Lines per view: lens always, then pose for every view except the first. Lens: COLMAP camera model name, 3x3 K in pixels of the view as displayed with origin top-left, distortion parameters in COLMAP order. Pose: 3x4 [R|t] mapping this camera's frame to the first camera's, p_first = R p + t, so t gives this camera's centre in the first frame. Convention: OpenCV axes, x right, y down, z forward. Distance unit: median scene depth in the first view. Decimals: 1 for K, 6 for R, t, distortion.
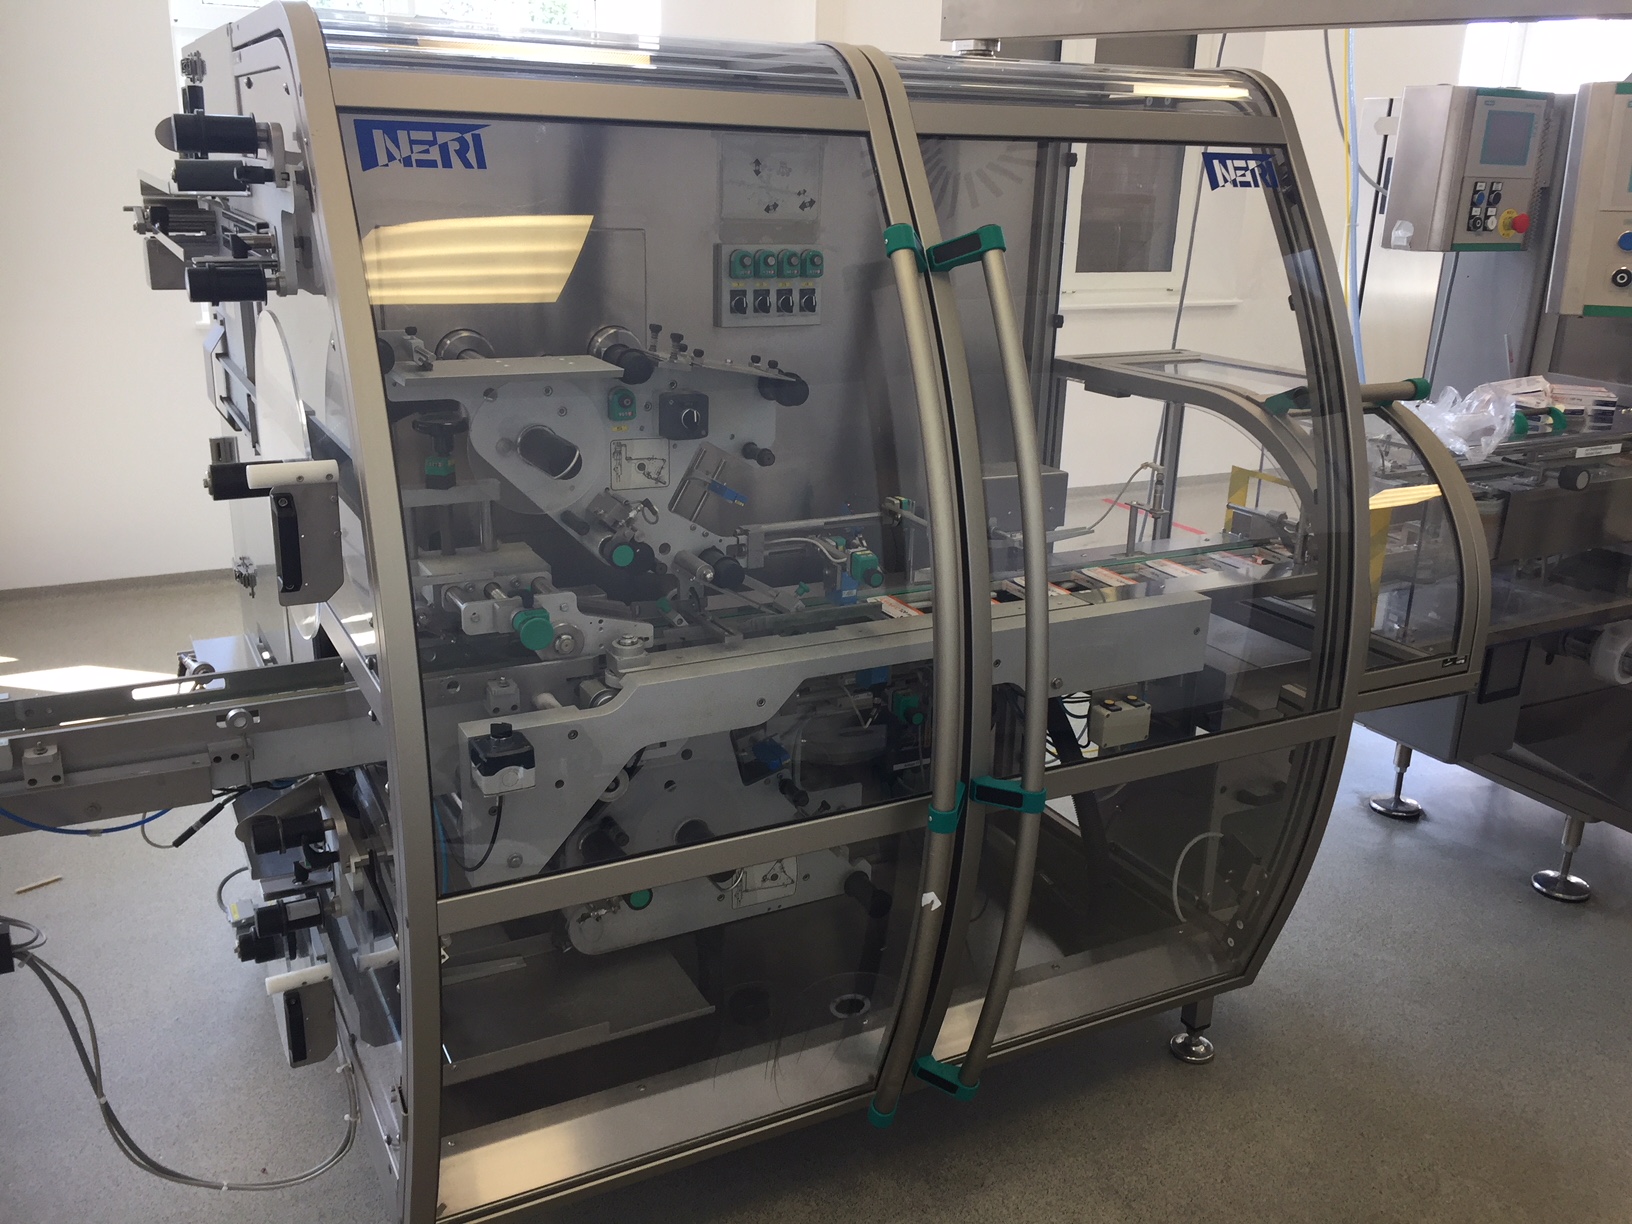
lens RADIAL K [[1392.7, 0, 816.0], [0, 1392.7, 612.0], [0, 0, 1]] dist [0.030819, -0.010976]
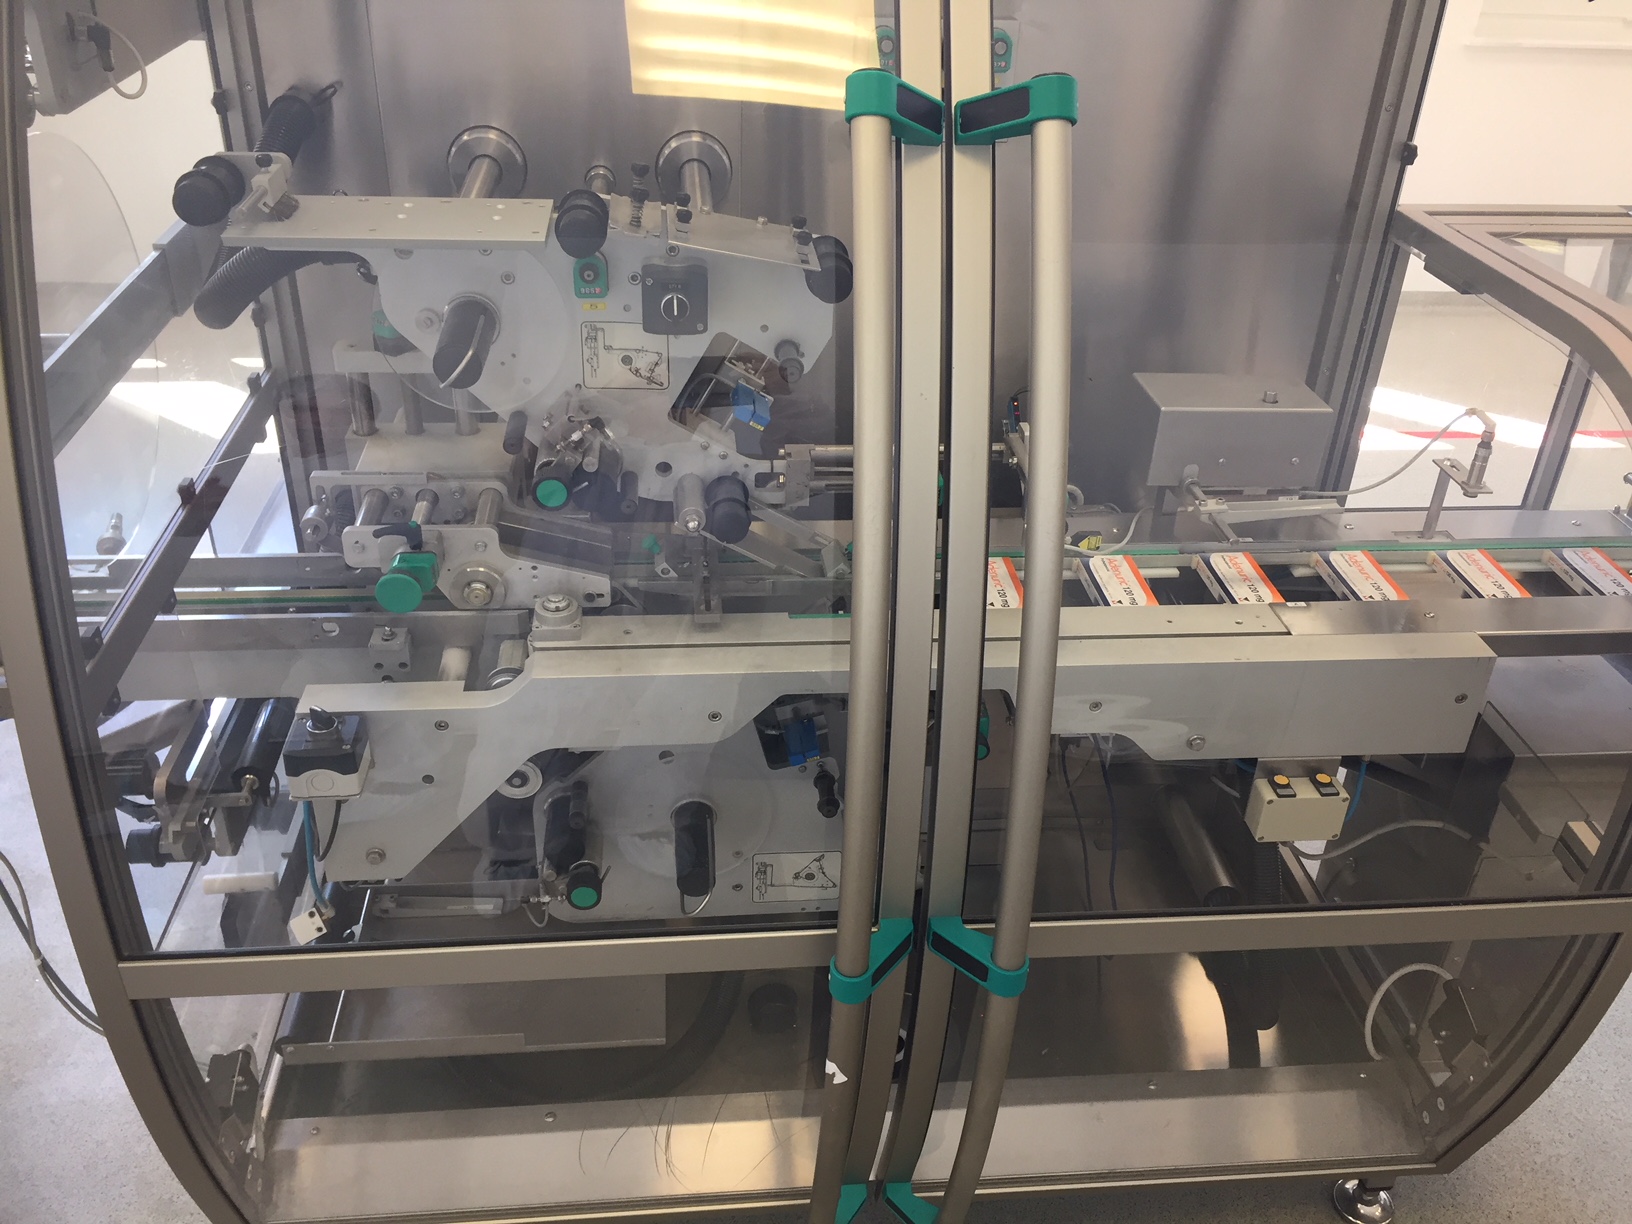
lens RADIAL K [[1392.7, 0, 816.0], [0, 1392.7, 612.0], [0, 0, 1]] dist [0.030819, -0.010976]
pose [[0.925167, 0.200214, -0.322460, 0.226928], [-0.126230, 0.963502, 0.236070, -0.162025], [0.357955, -0.177700, 0.916674, 0.347038]]
